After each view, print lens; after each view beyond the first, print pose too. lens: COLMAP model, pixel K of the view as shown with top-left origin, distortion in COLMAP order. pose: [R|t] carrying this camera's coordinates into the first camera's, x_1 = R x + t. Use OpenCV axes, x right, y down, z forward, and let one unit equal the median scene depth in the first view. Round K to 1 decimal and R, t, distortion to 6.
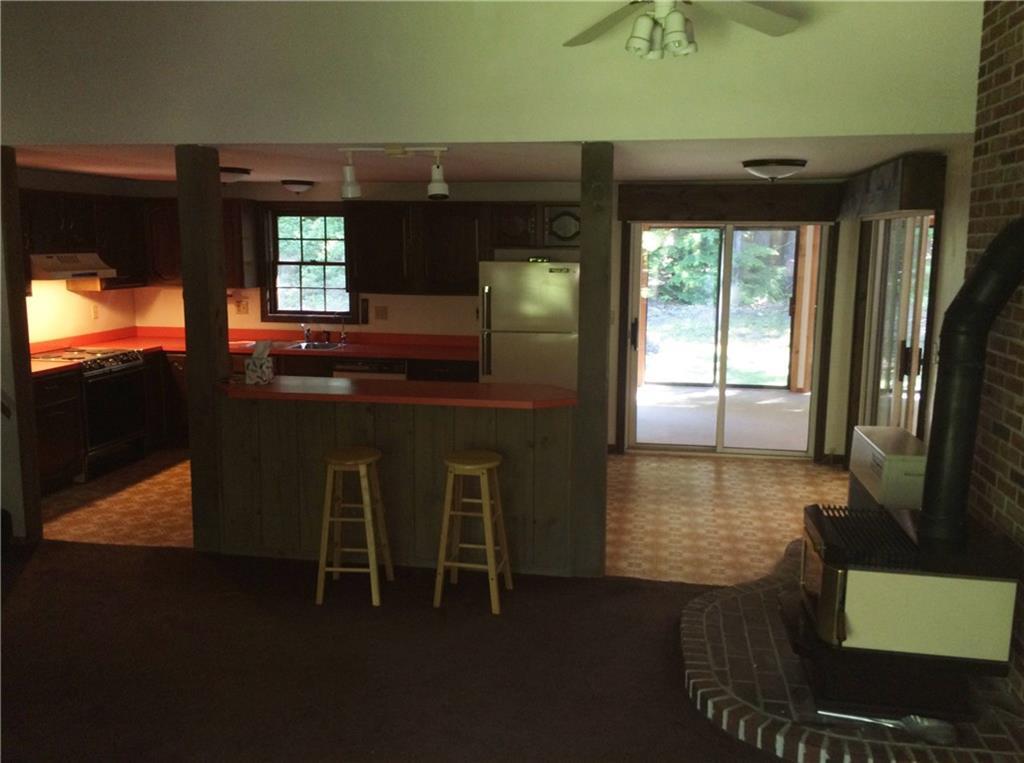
lens RADIAL K [[870.4, 0, 512.0], [0, 870.4, 381.5], [0, 0, 1]] dist [0.081036, -0.099098]
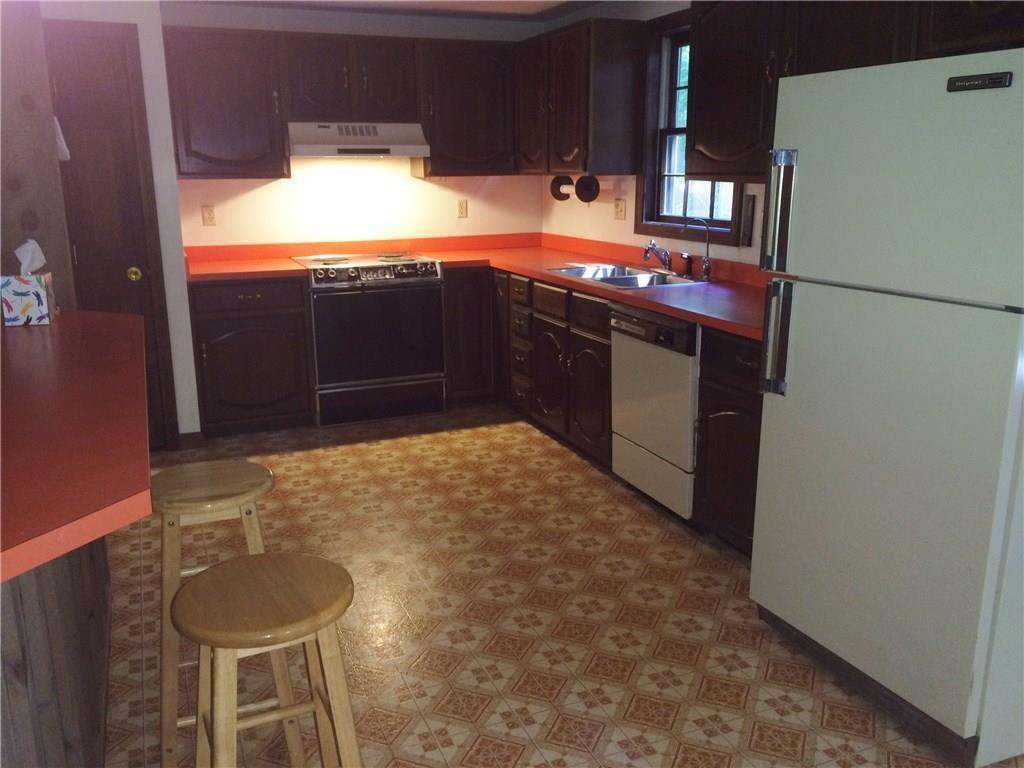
lens RADIAL K [[870.4, 0, 512.0], [0, 870.4, 384.0], [0, 0, 1]] dist [0.081036, -0.099098]
pose [[0.537872, 0.192058, -0.820858, 0.205357], [-0.118272, 0.981265, 0.152091, -0.052616], [0.834689, 0.015279, 0.550510, 0.657002]]
